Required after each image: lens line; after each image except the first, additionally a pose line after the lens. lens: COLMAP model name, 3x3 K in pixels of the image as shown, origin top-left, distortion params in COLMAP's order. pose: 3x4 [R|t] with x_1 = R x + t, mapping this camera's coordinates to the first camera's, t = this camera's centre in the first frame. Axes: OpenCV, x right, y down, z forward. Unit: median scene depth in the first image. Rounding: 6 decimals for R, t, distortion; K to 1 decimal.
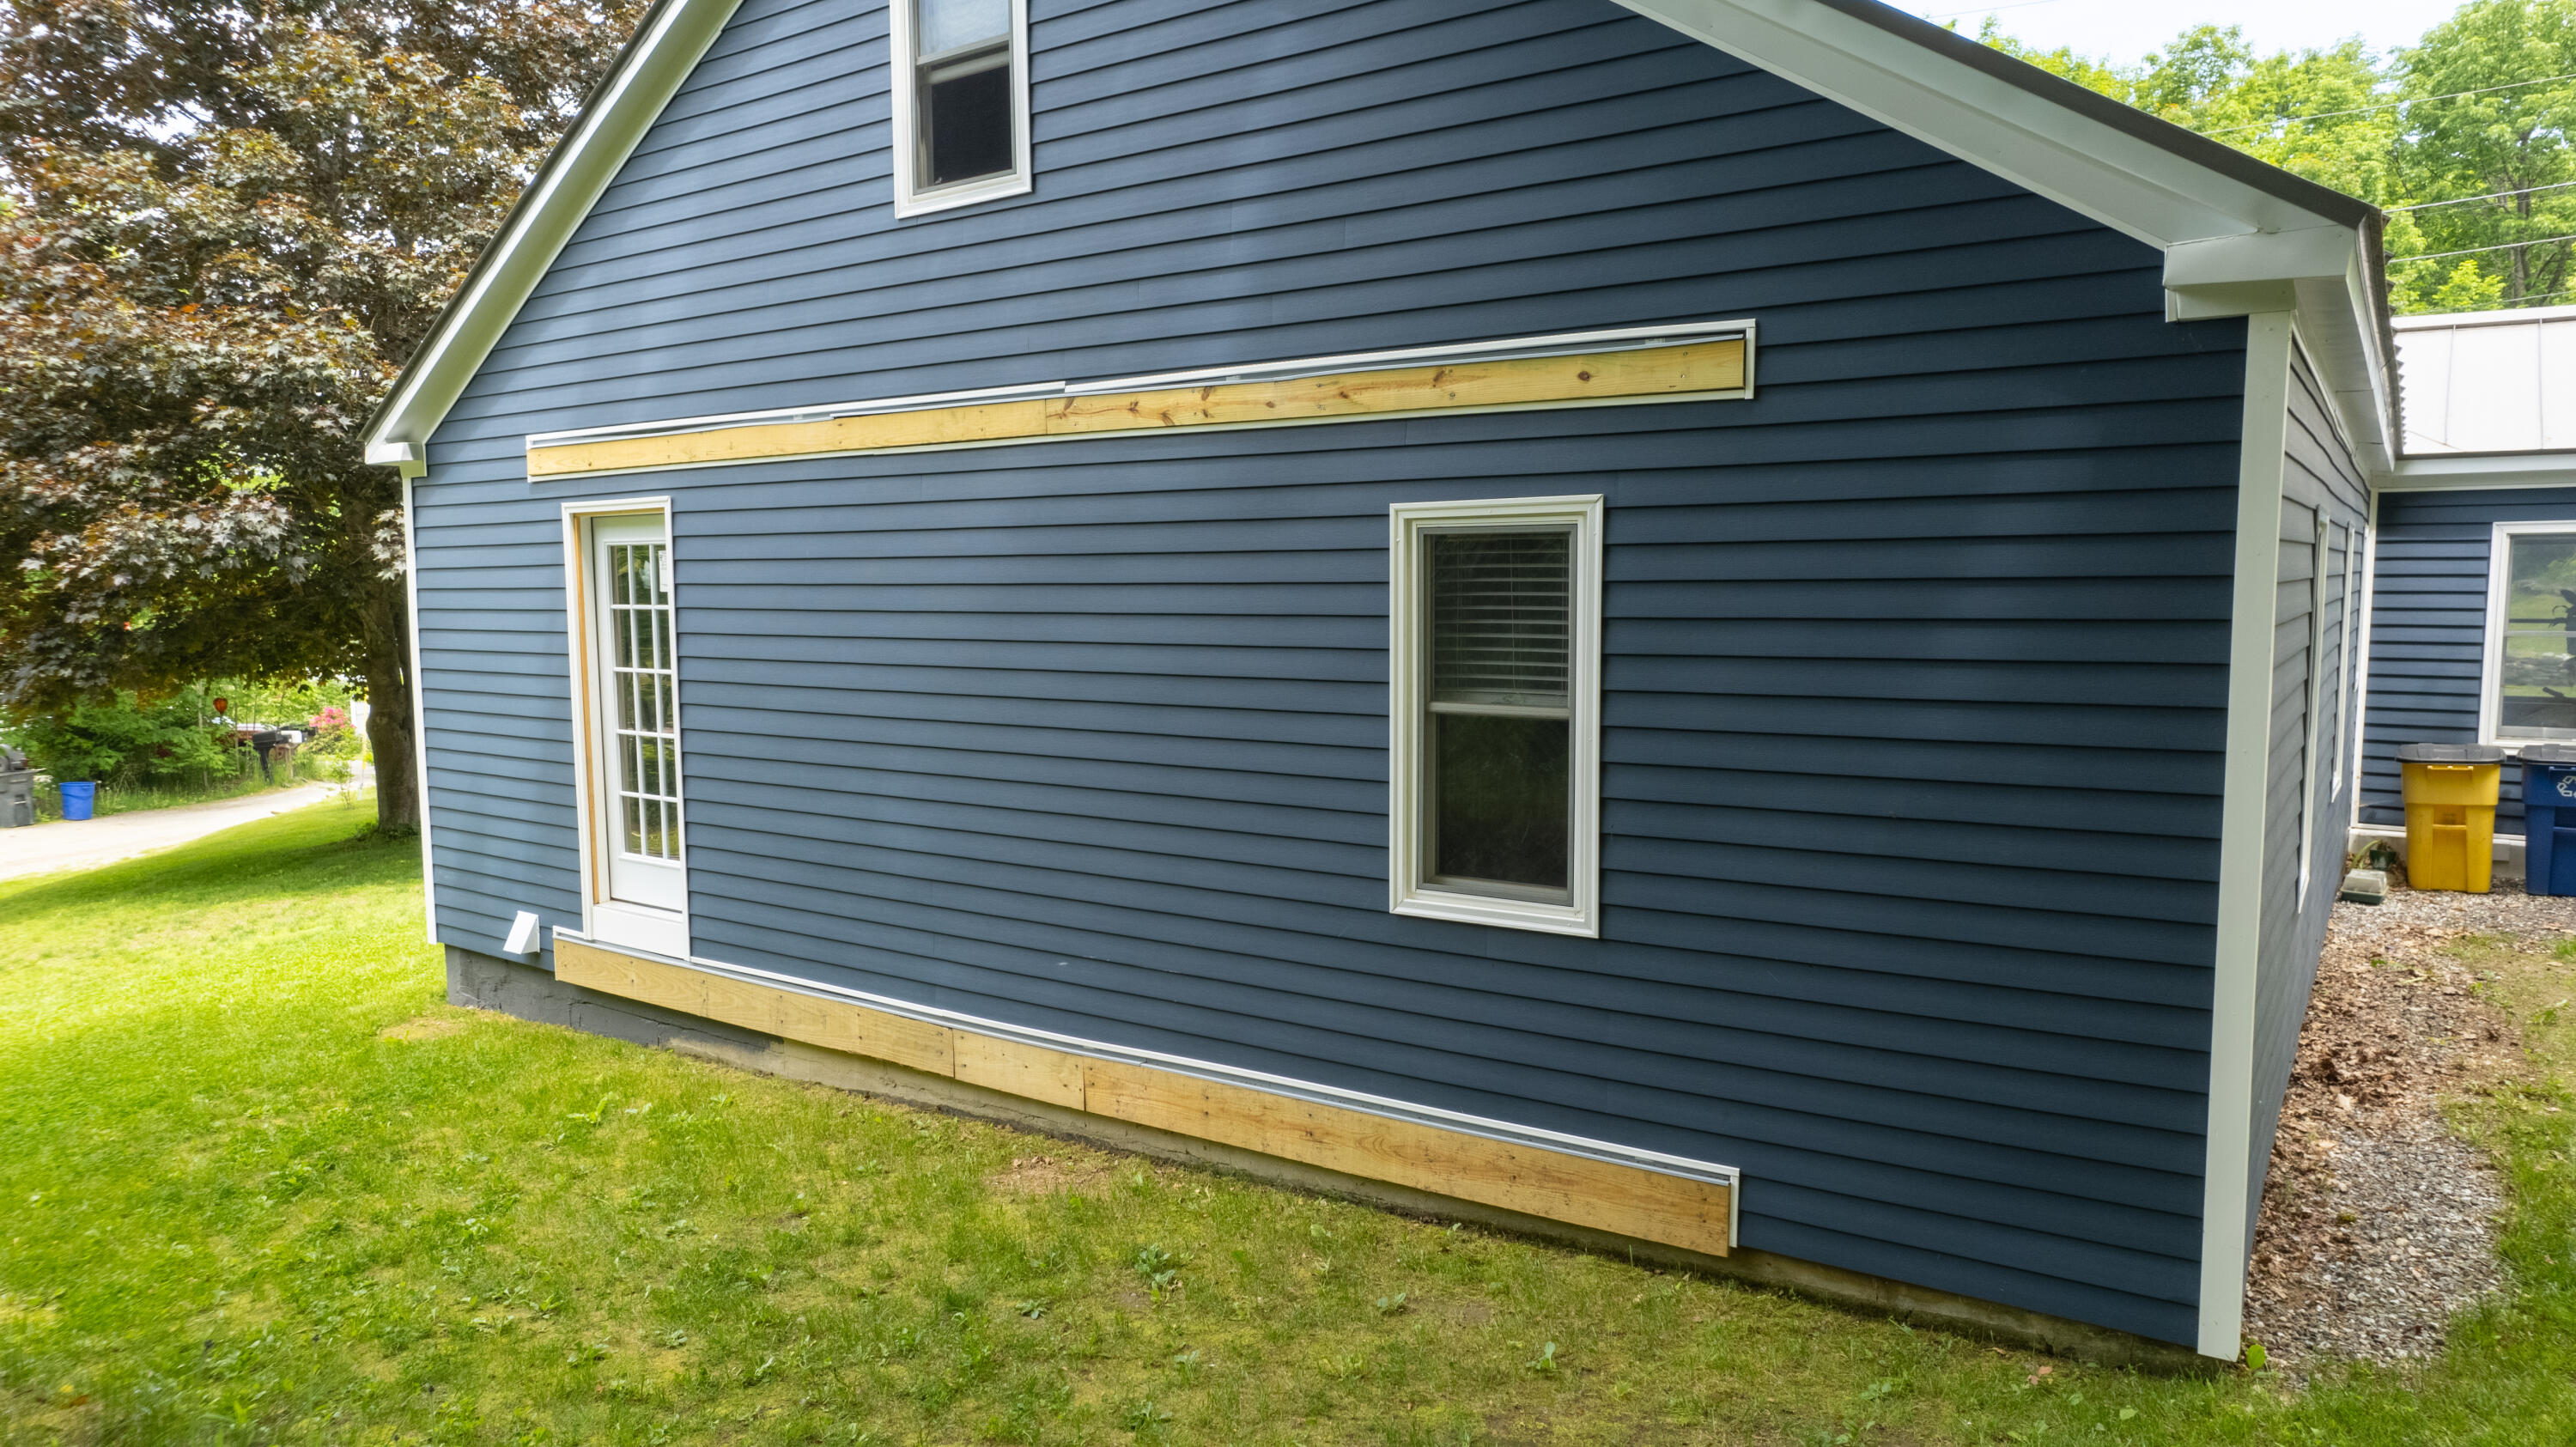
lens RADIAL K [[1644.1, 0, 1279.3], [0, 1644.1, 741.0], [0, 0, 1]] dist [-0.077839, 0.067186]
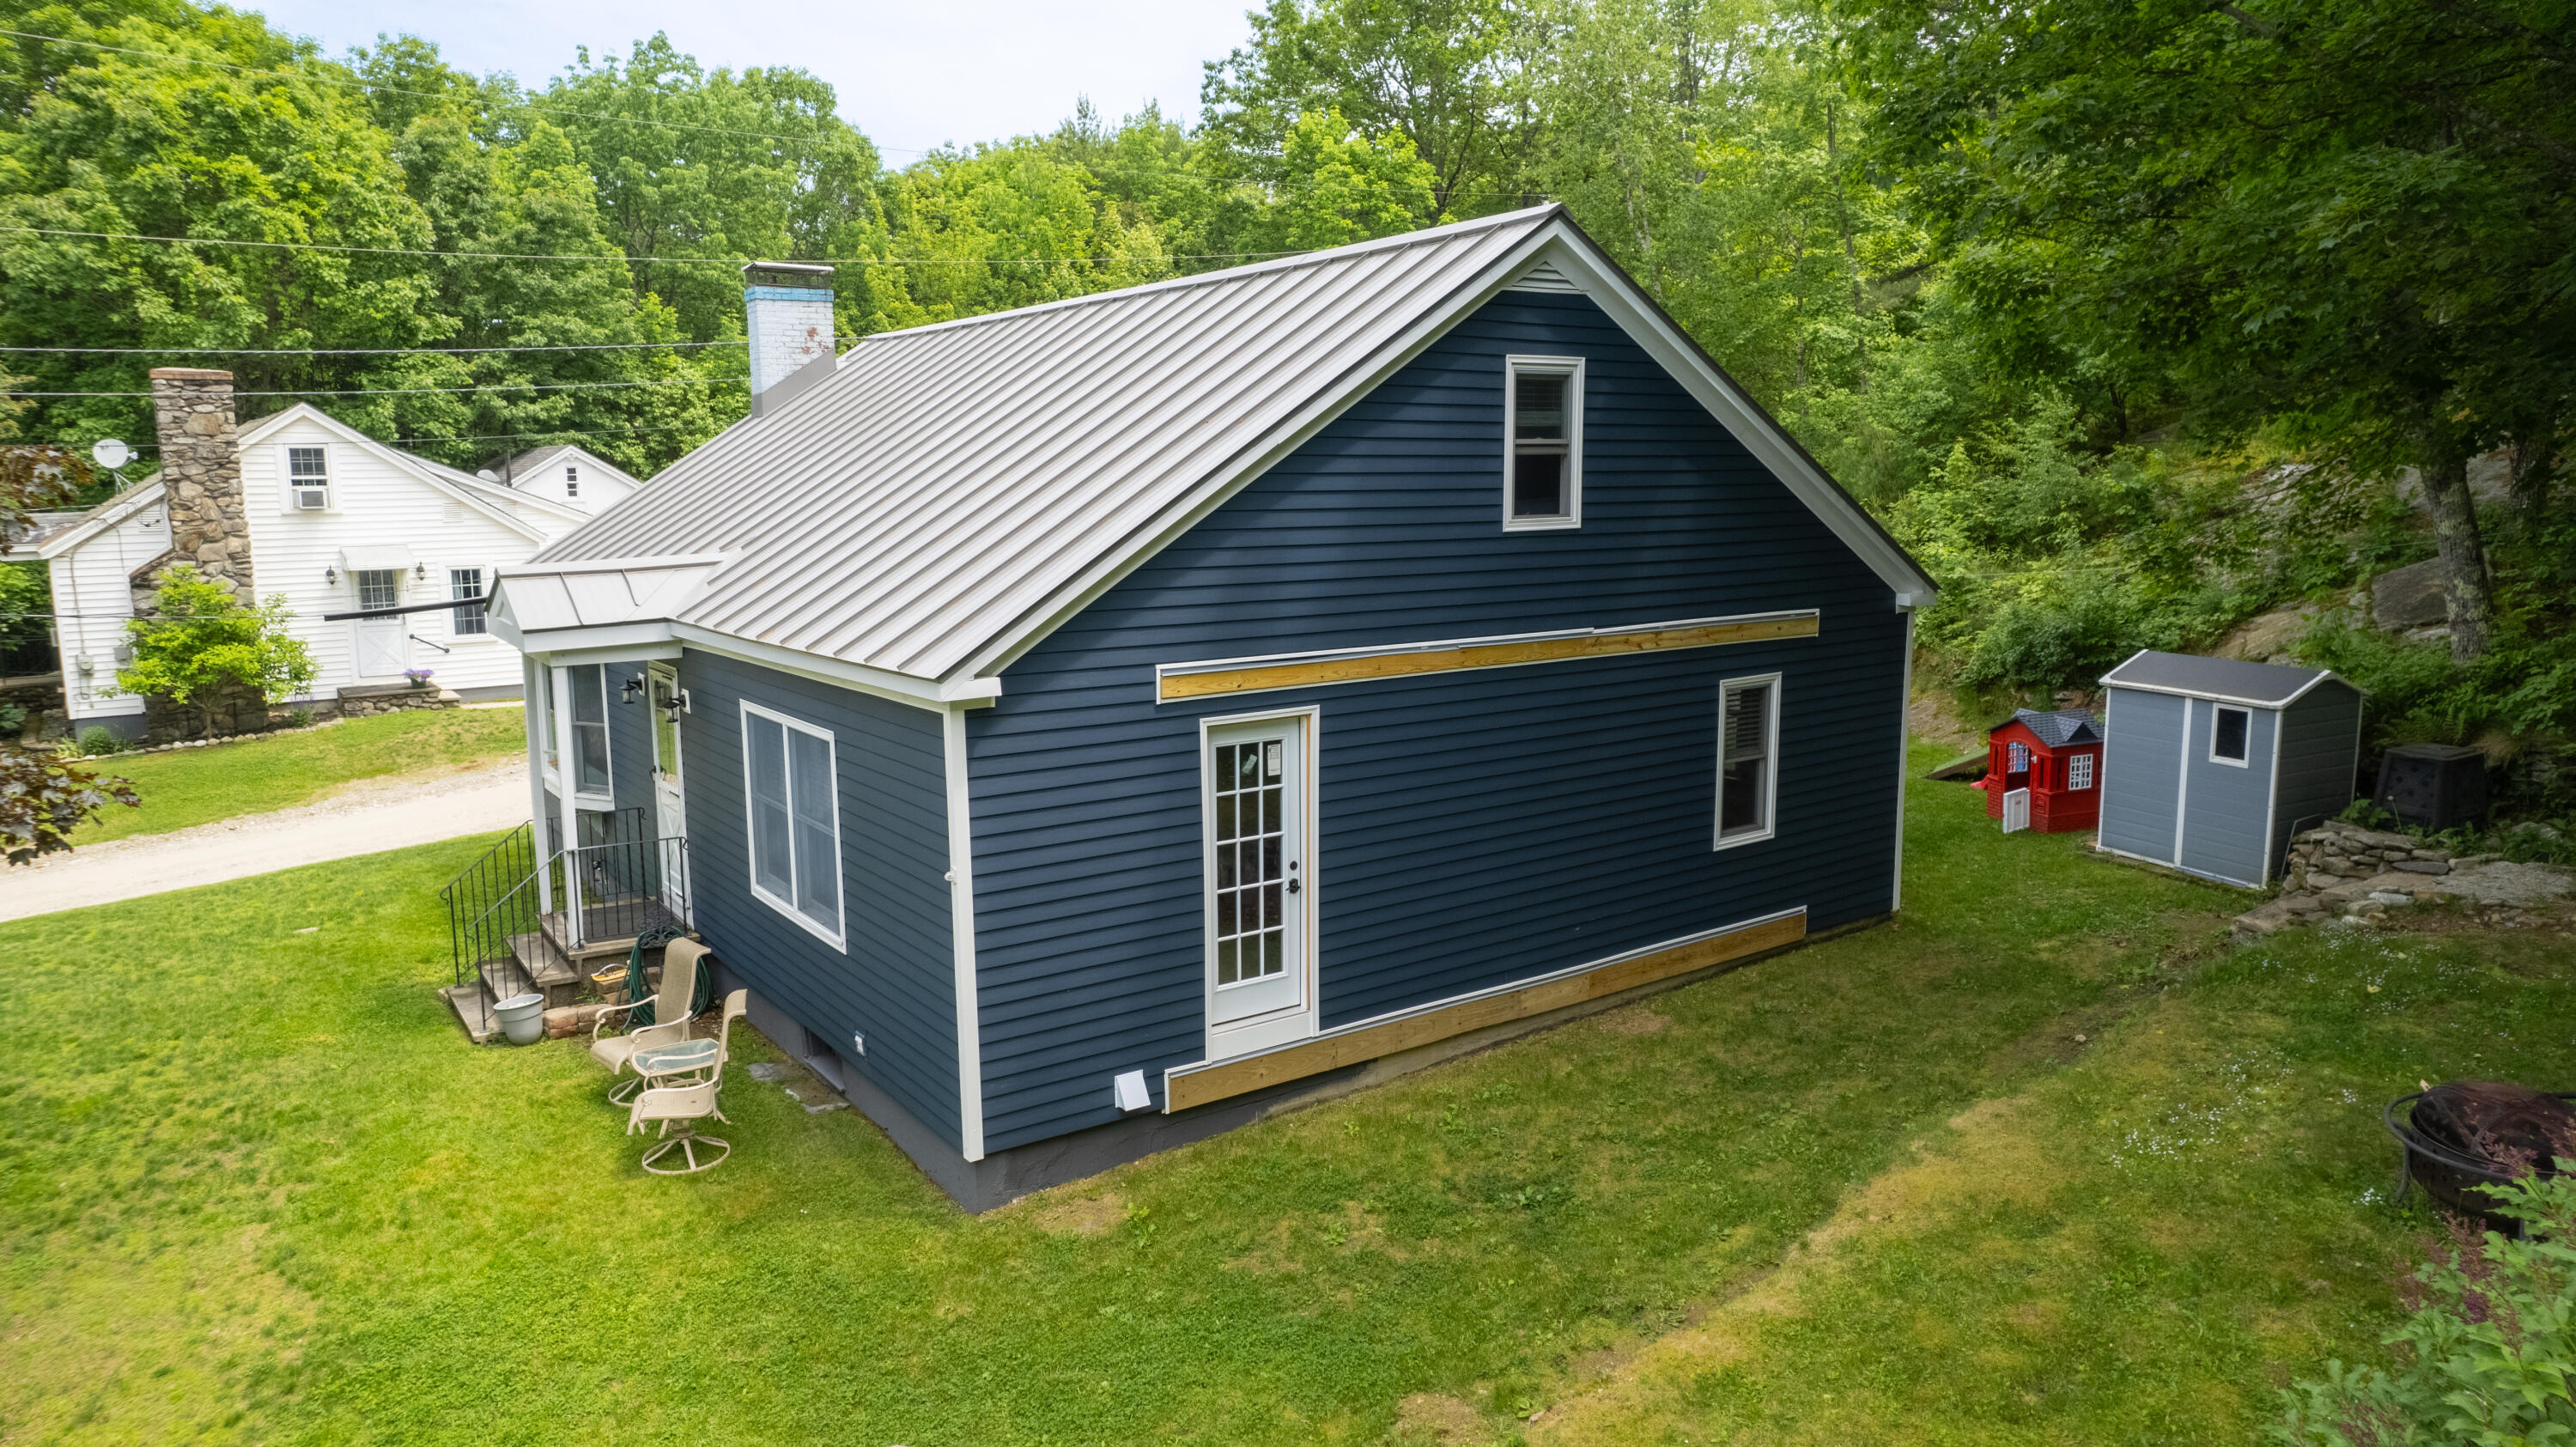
lens RADIAL K [[1644.1, 0, 1284.0], [0, 1644.1, 732.7], [0, 0, 1]] dist [-0.077839, 0.067186]
pose [[0.339732, -0.146500, 0.929043, -1.946828], [0.100384, 0.987800, 0.119057, -0.343369], [-0.935150, 0.052814, 0.350293, 0.631701]]
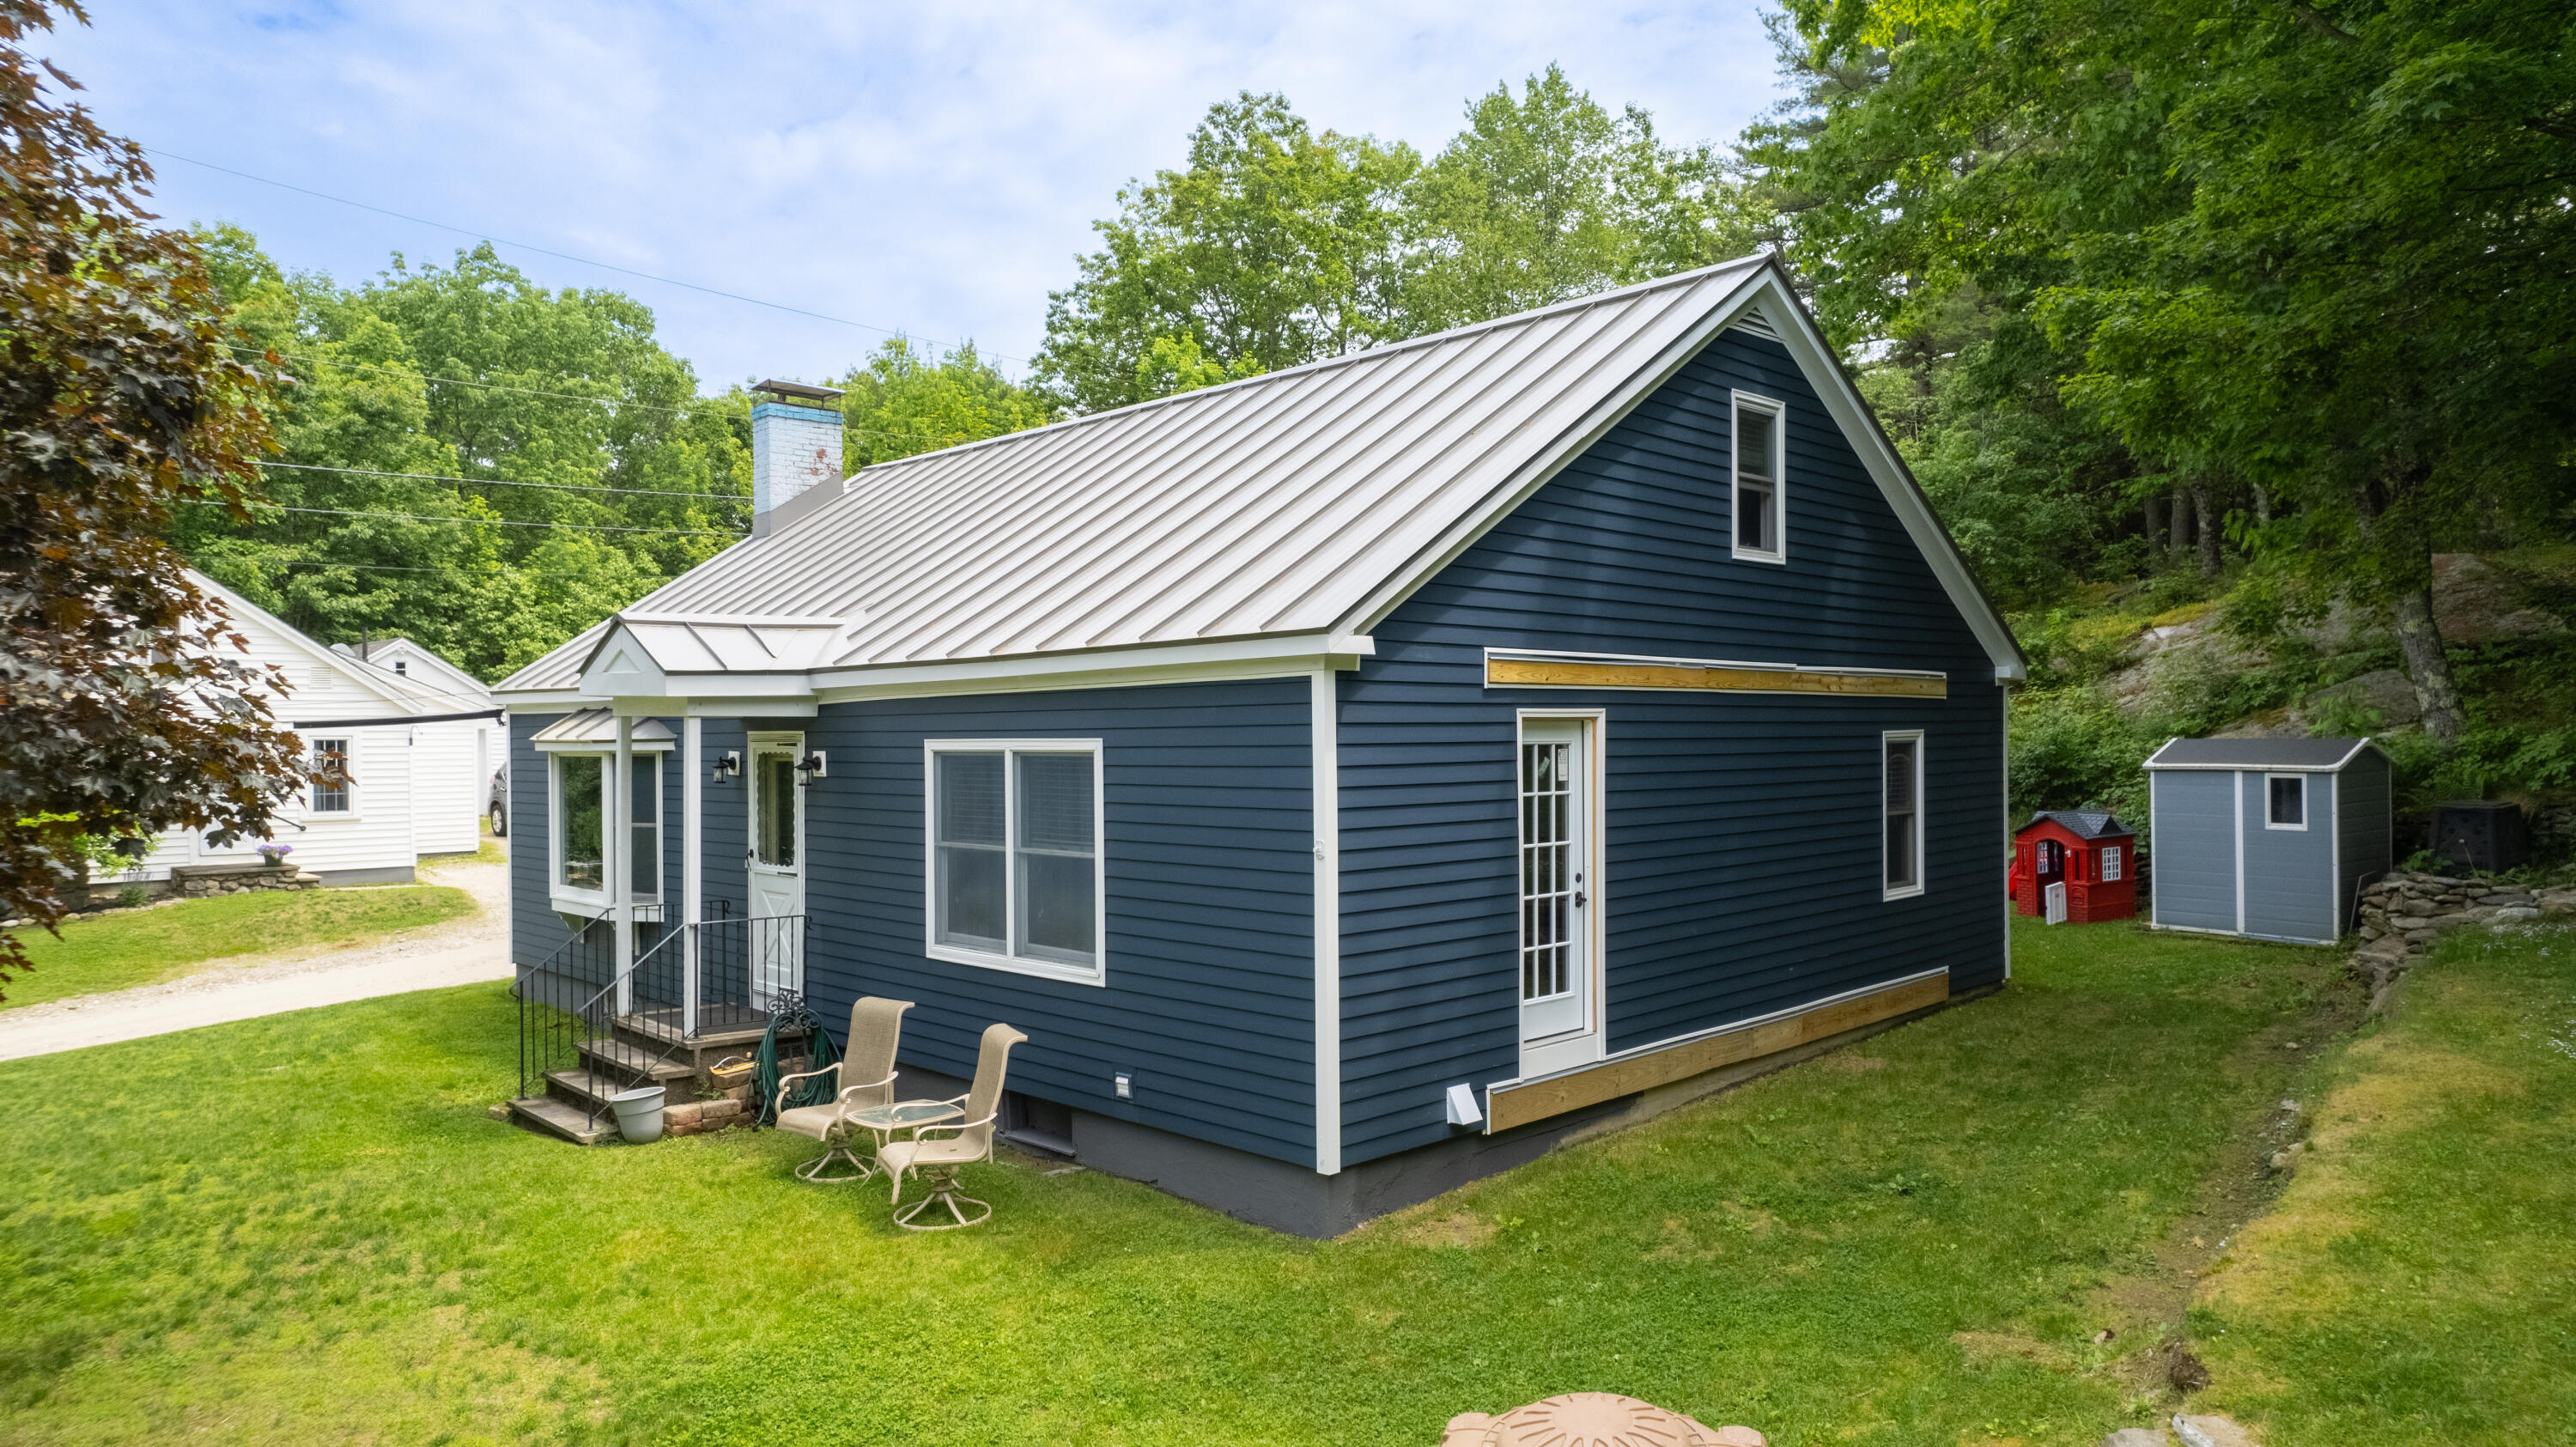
lens RADIAL K [[1644.1, 0, 1283.7], [0, 1644.1, 738.2], [0, 0, 1]] dist [-0.077839, 0.067186]
pose [[0.186089, 0.002335, 0.982530, -2.045315], [0.106287, 0.994081, -0.022493, -0.144372], [-0.976767, 0.108616, 0.184739, 1.175732]]
